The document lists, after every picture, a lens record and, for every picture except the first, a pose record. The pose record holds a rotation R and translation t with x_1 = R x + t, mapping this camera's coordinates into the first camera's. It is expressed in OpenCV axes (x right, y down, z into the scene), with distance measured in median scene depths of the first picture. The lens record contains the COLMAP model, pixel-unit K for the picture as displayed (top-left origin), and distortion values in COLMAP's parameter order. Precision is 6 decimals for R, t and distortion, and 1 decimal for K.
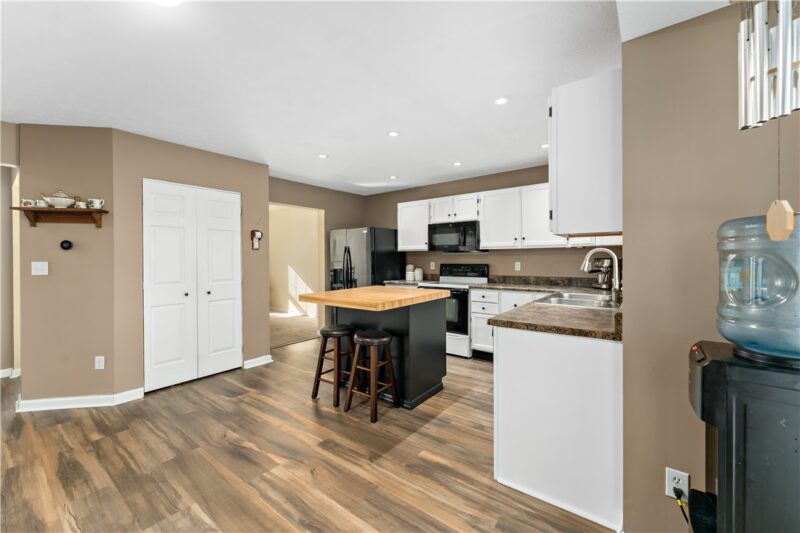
lens RADIAL K [[319.9, 0, 413.4], [0, 319.9, 259.4], [0, 0, 1]] dist [-0.003754, -0.000255]
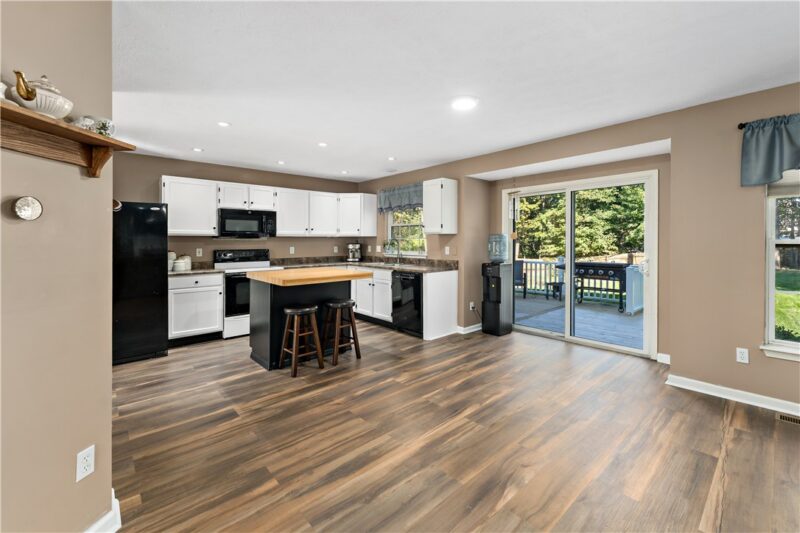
lens RADIAL K [[332.6, 0, 413.4], [0, 332.6, 242.2], [0, 0, 1]] dist [-0.001539, -0.000187]
pose [[0.198221, 0.004458, 0.980147, -1.008907], [0.009484, 0.999934, -0.006466, 0.003688], [-0.980111, 0.010577, 0.198166, 0.308802]]
